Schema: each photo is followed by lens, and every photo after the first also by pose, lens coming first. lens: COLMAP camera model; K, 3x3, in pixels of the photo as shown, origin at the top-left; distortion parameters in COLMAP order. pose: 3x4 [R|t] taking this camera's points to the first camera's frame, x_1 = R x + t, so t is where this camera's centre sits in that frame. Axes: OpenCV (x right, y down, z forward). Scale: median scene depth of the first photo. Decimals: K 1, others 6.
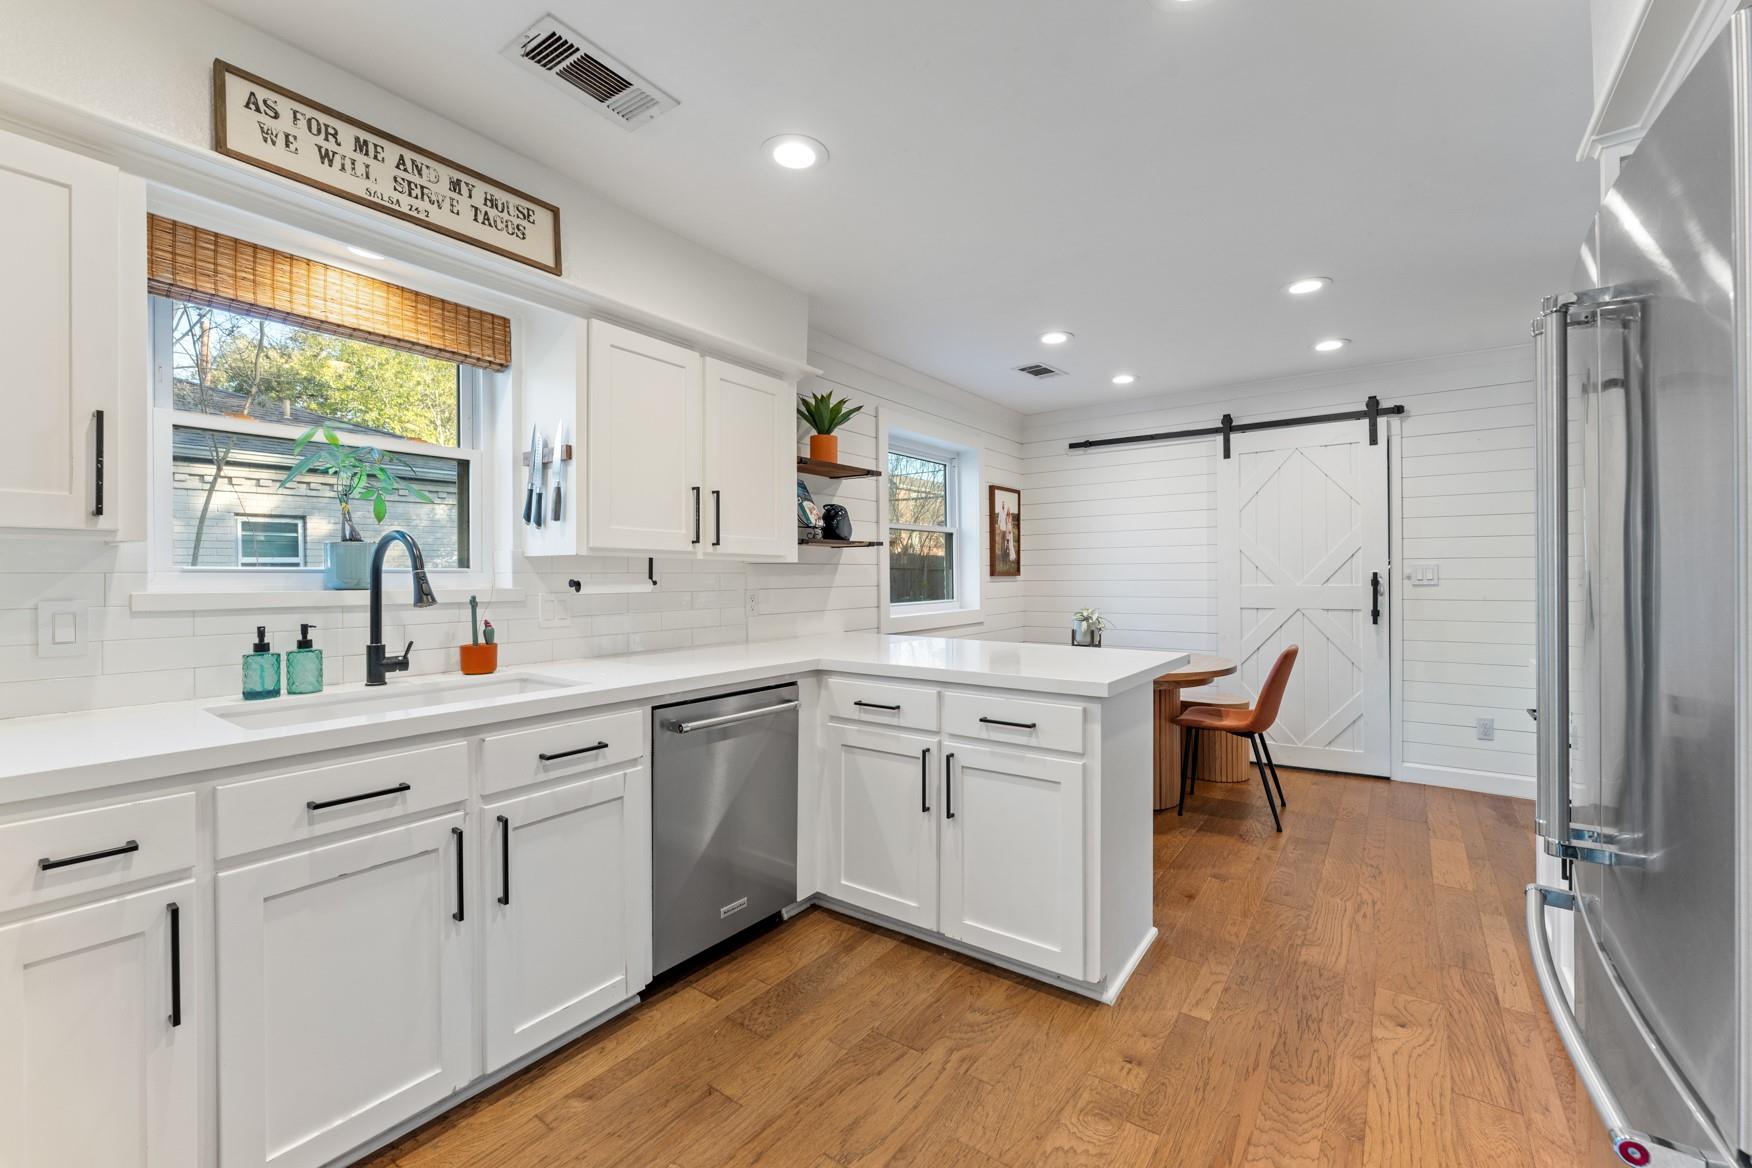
lens RADIAL K [[720.7, 0, 873.1], [0, 720.7, 581.1], [0, 0, 1]] dist [-0.001561, -0.000182]
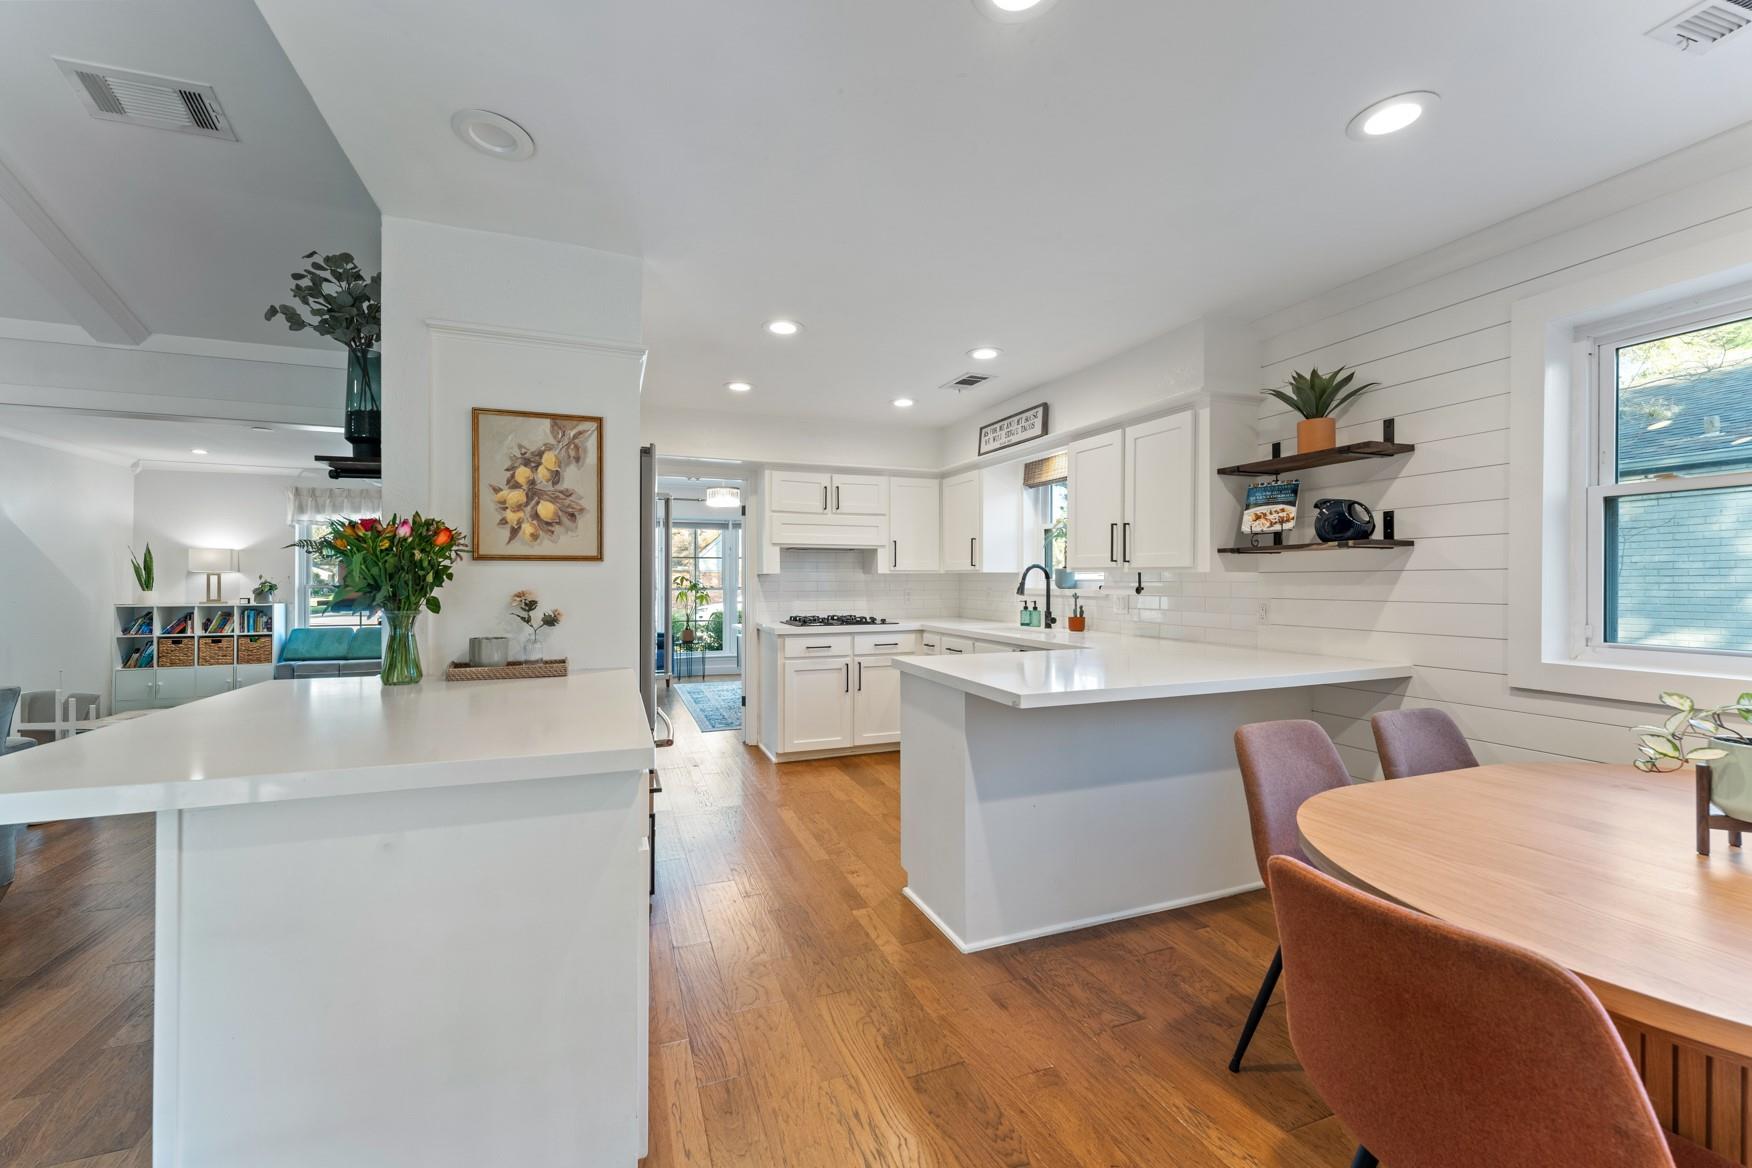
lens RADIAL K [[720.7, 0, 874.2], [0, 720.7, 576.5], [0, 0, 1]] dist [-0.001561, -0.000182]
pose [[-0.543773, 0.002271, -0.839230, 1.720845], [-0.003605, 0.999981, 0.005042, -0.039070], [0.839225, 0.005768, -0.543754, 1.915169]]
